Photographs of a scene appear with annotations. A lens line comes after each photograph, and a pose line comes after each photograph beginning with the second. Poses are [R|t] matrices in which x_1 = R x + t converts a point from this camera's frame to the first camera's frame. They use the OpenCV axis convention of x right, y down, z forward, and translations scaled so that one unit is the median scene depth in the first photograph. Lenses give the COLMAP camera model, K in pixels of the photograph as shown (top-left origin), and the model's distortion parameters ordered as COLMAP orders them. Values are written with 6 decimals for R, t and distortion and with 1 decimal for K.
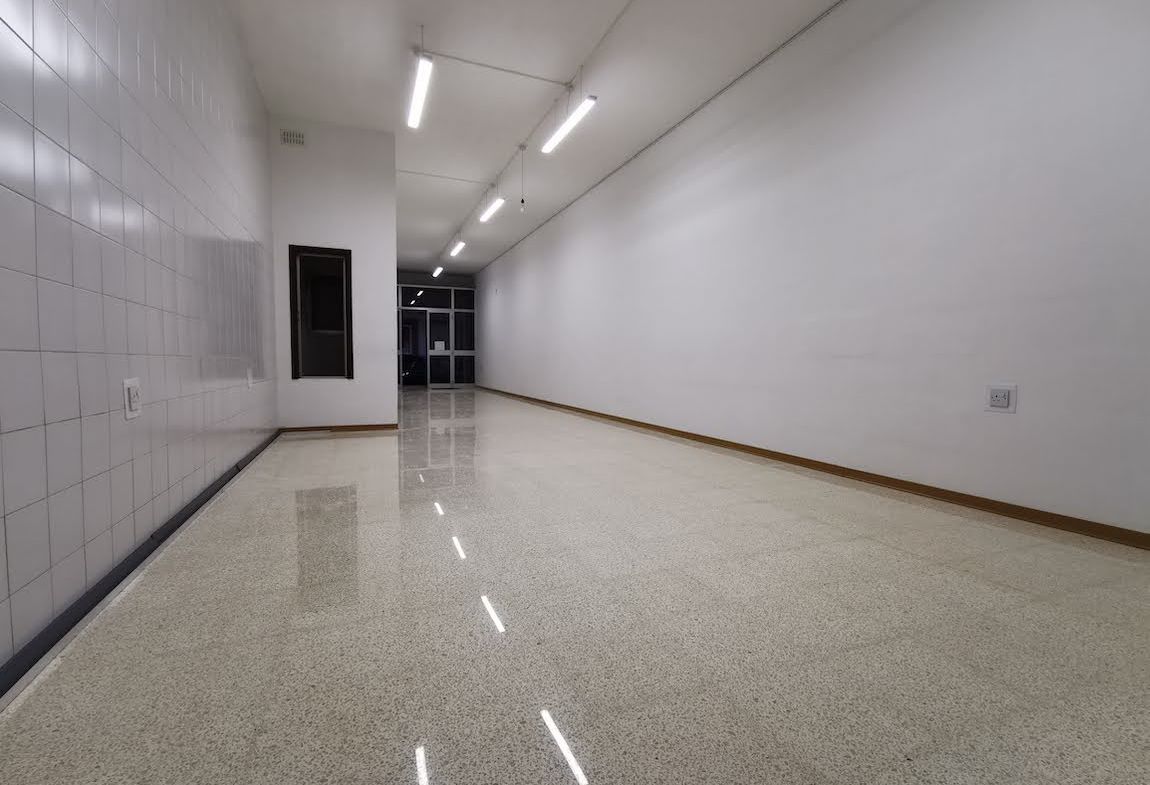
lens RADIAL K [[531.0, 0, 577.0], [0, 531.0, 388.7], [0, 0, 1]] dist [0.012059, 0.000307]
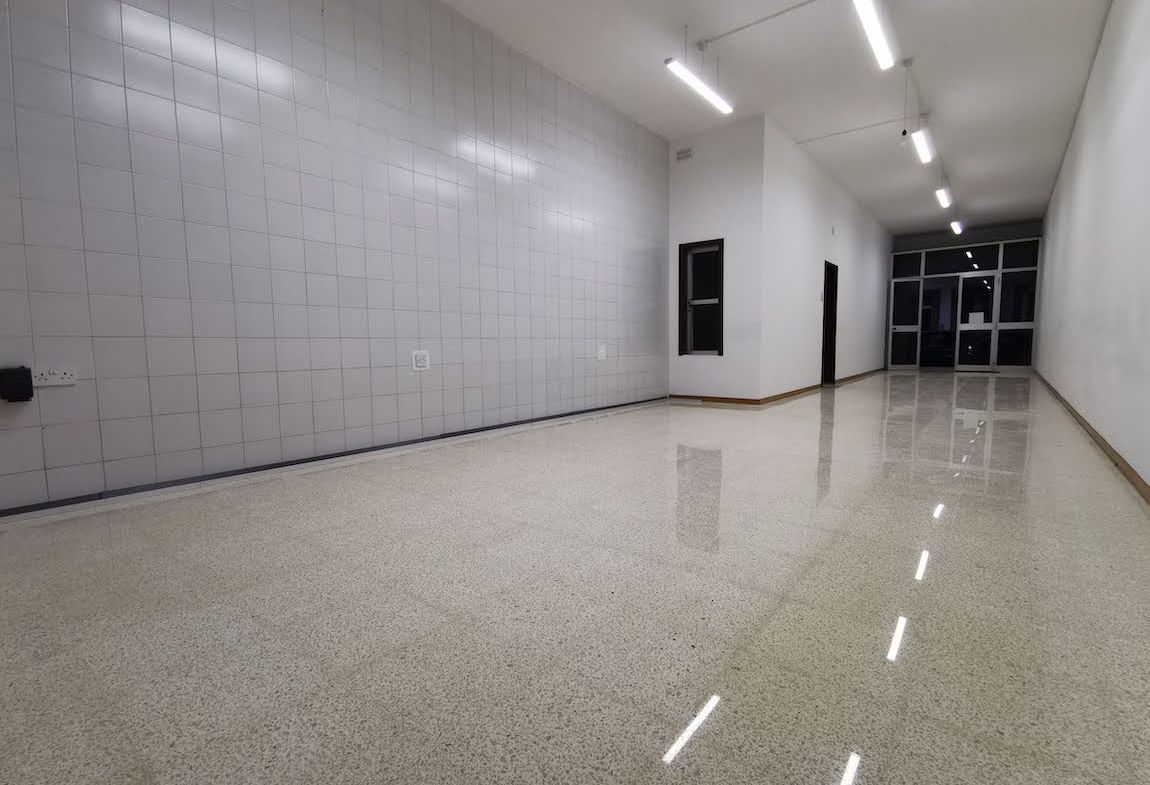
lens RADIAL K [[531.0, 0, 577.0], [0, 531.0, 388.7], [0, 0, 1]] dist [0.012059, 0.000307]
pose [[0.482197, 0.061754, -0.873883, 0.165782], [-0.029371, 0.998091, 0.054325, -0.000255], [0.875570, -0.000528, 0.483091, 0.080181]]
